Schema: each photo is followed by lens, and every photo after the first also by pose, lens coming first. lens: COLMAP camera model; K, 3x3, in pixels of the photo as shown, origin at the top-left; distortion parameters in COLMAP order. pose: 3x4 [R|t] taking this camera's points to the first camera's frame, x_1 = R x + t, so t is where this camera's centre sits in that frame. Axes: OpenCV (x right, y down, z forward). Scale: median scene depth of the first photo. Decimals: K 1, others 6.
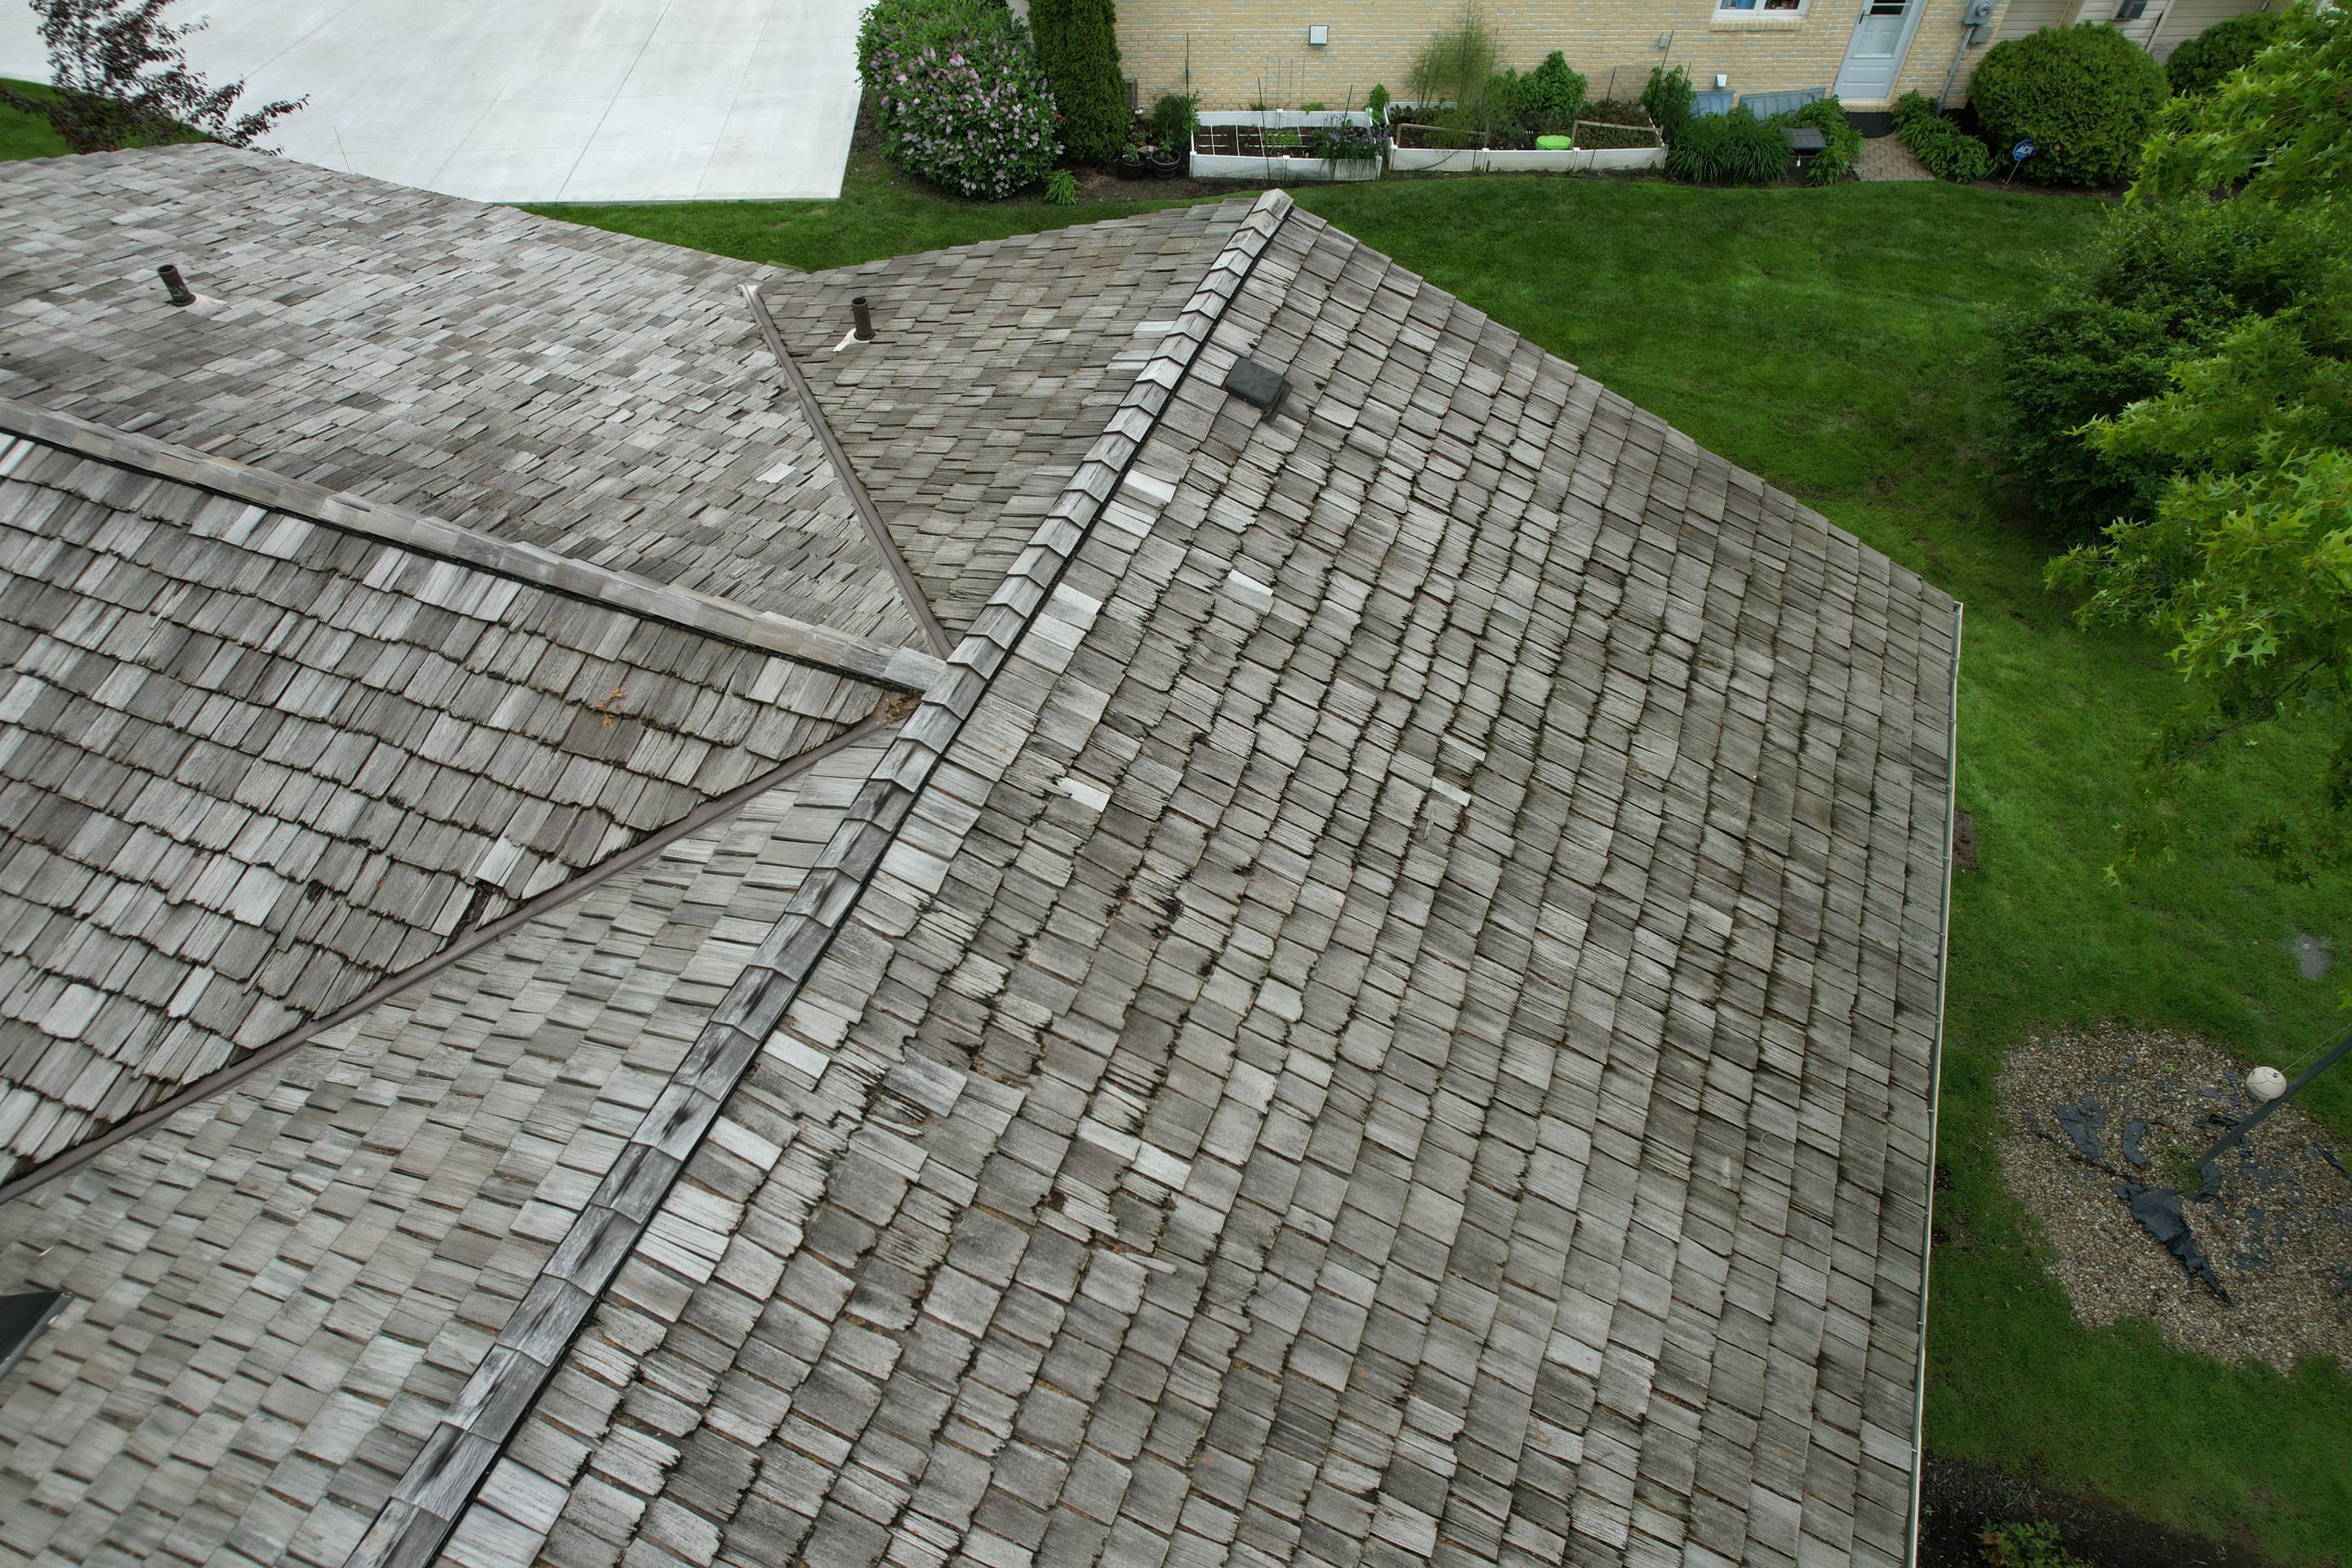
lens RADIAL K [[1513.3, 0, 1184.2], [0, 1513.3, 773.3], [0, 0, 1]] dist [-0.074523, 0.067558]
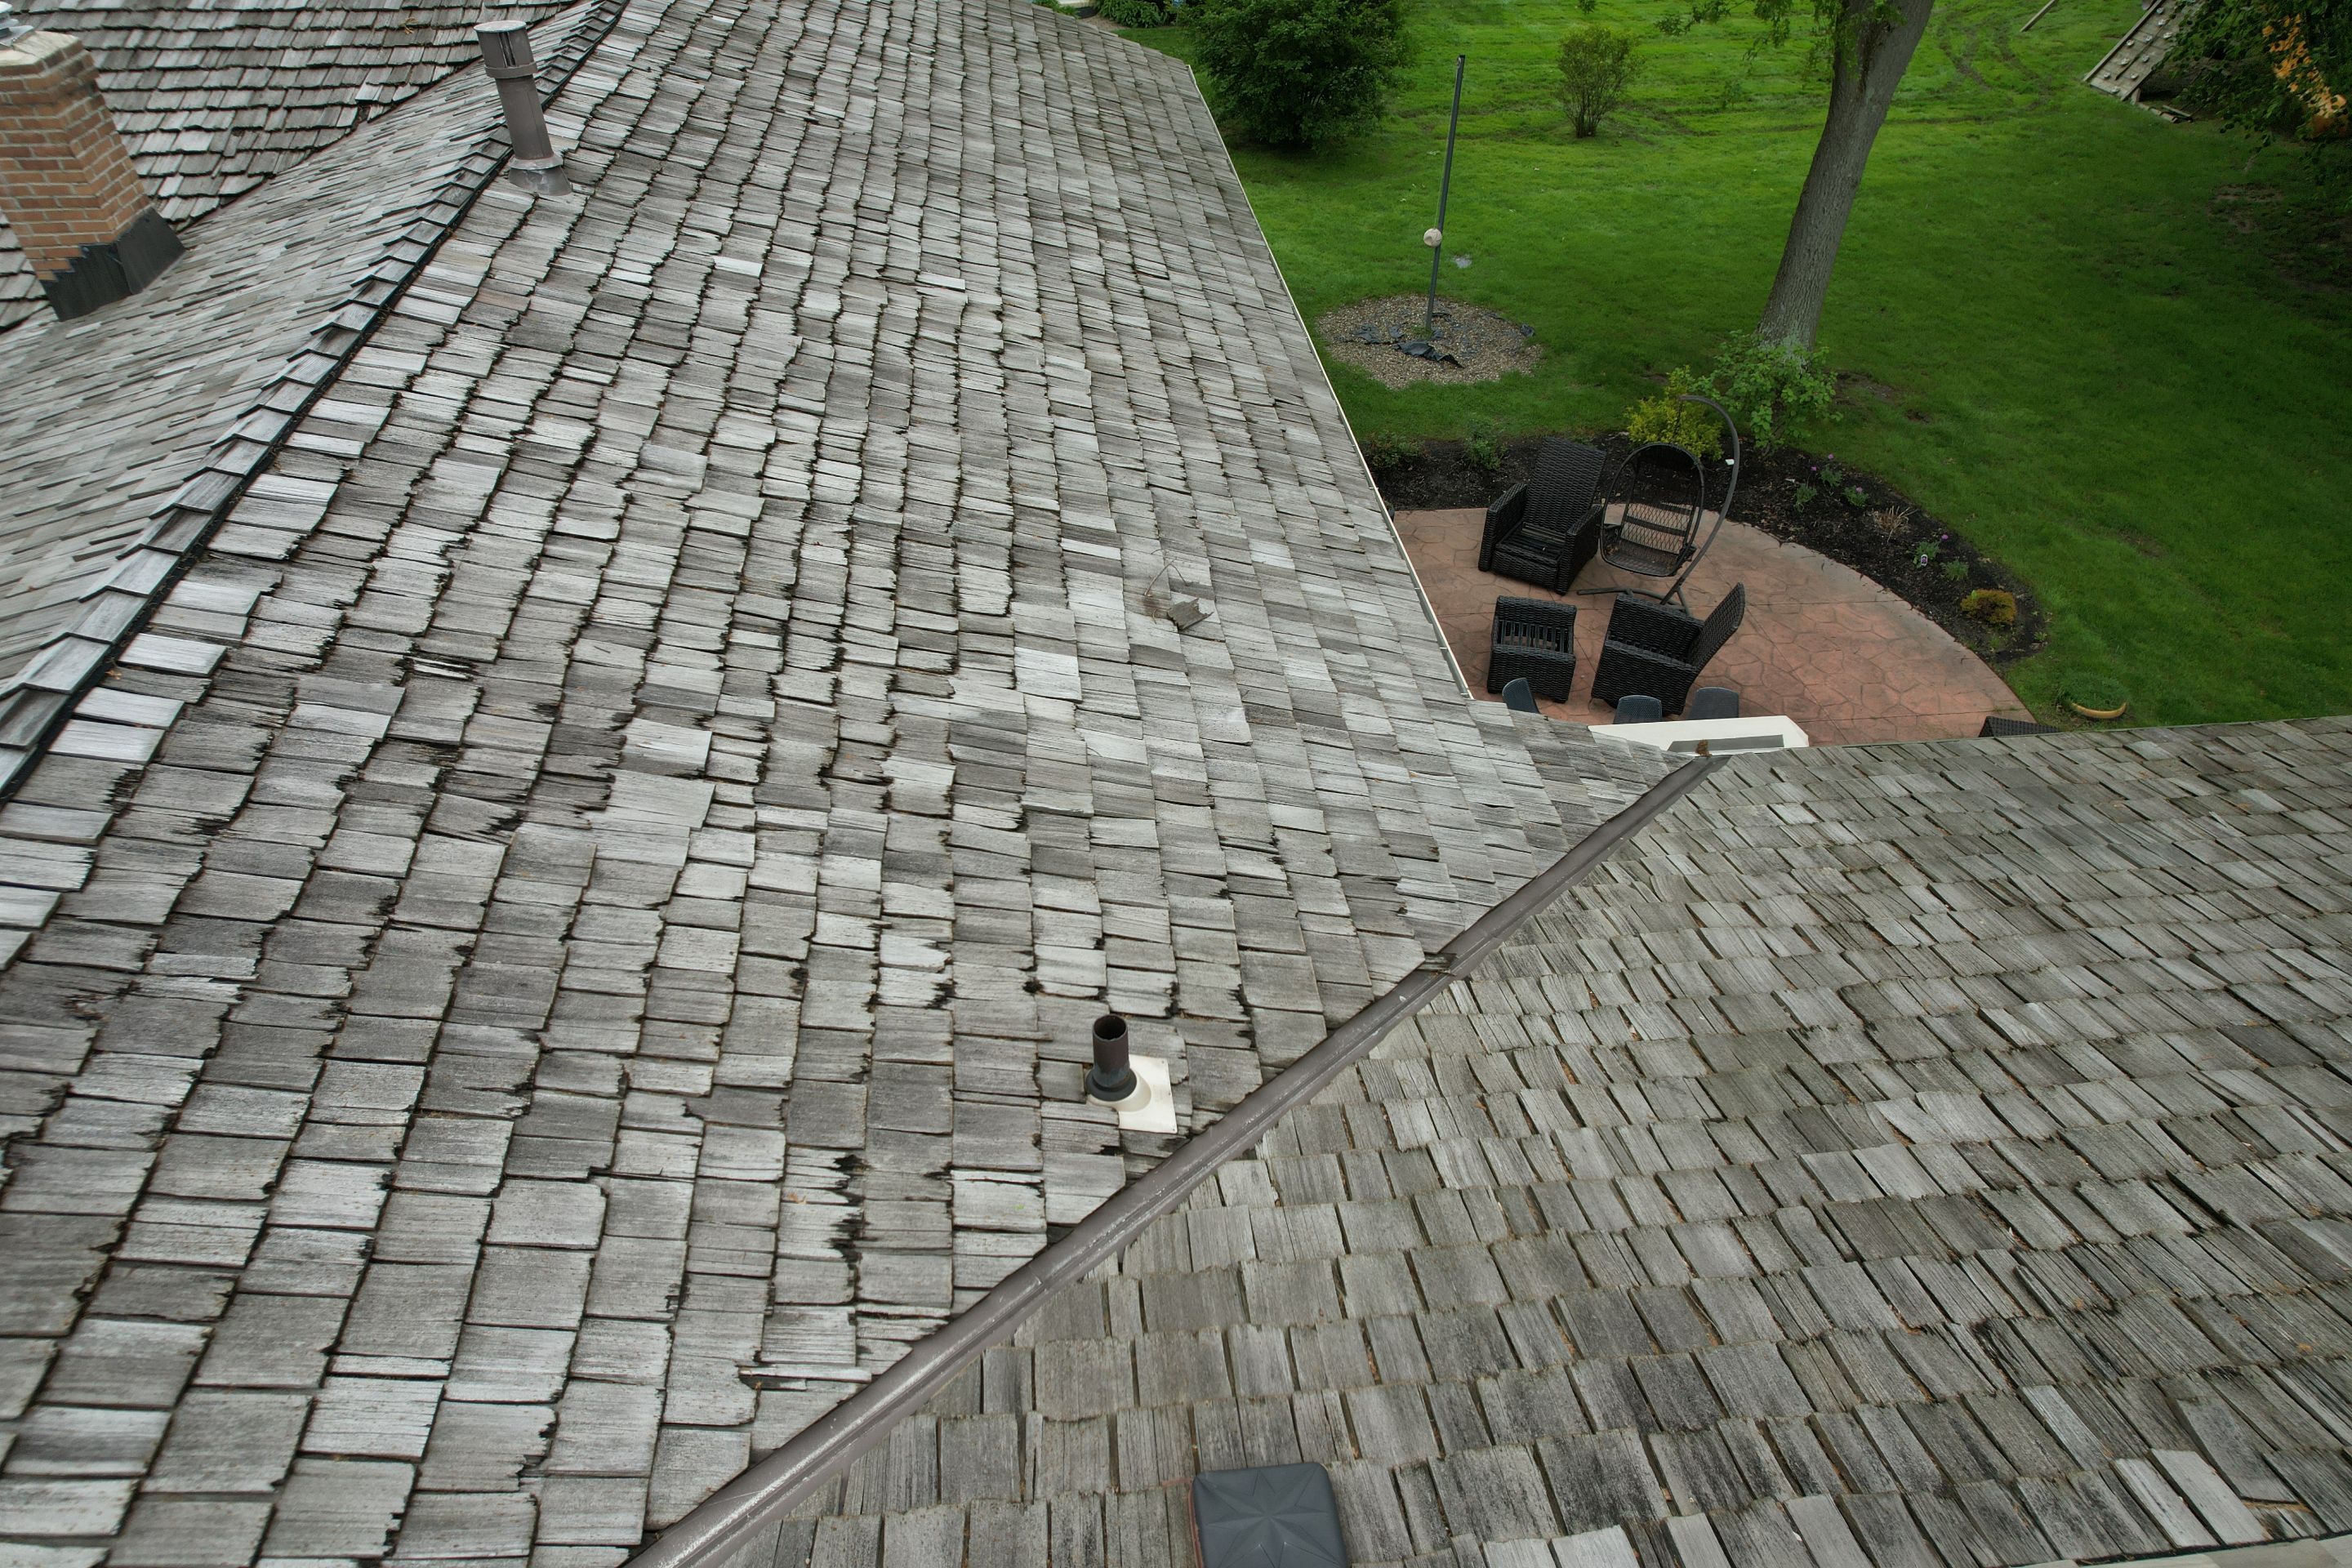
lens RADIAL K [[1513.3, 0, 1183.0], [0, 1513.3, 769.8], [0, 0, 1]] dist [-0.074523, 0.067558]
pose [[0.892484, -0.287896, 0.347258, -0.476740], [0.343008, 0.933108, -0.107962, 1.309017], [-0.292948, 0.215466, 0.931534, -0.627984]]
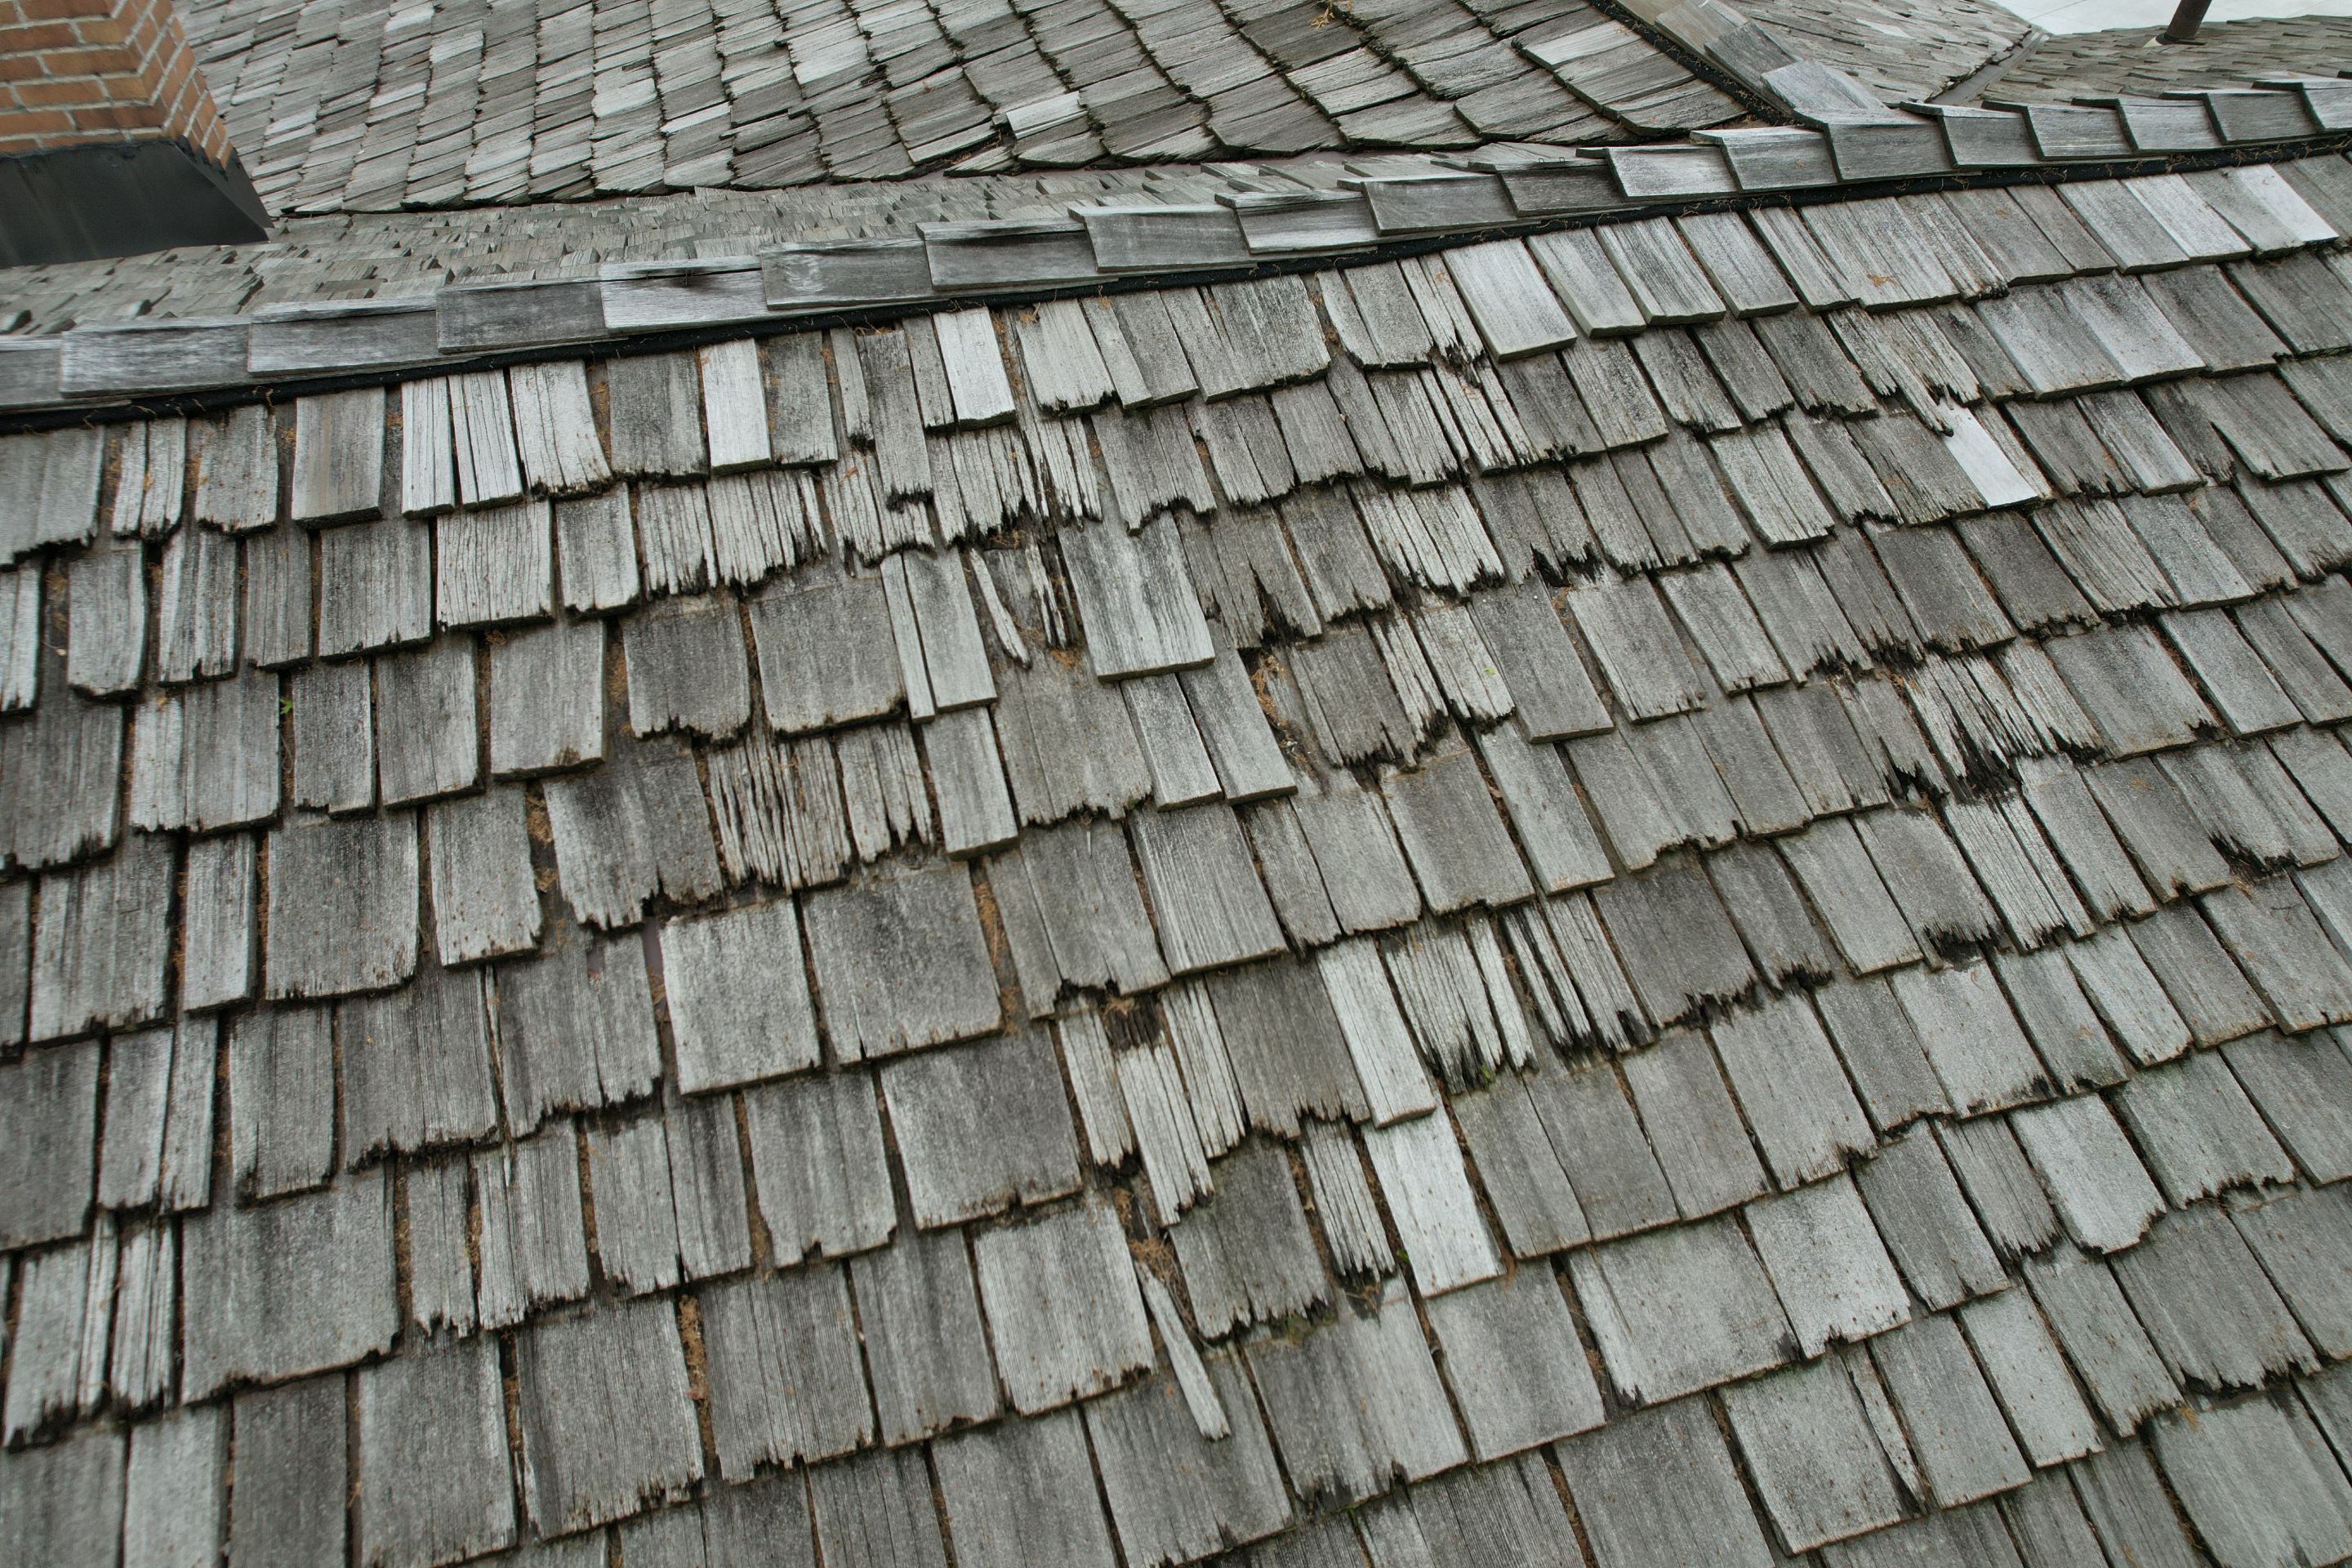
lens RADIAL K [[1513.3, 0, 1173.9], [0, 1513.3, 784.3], [0, 0, 1]] dist [-0.074523, 0.067558]
pose [[0.599023, 0.566257, -0.566148, 0.084170], [-0.610251, 0.780609, 0.135072, 0.172513], [0.518426, 0.264581, 0.813161, 0.651029]]
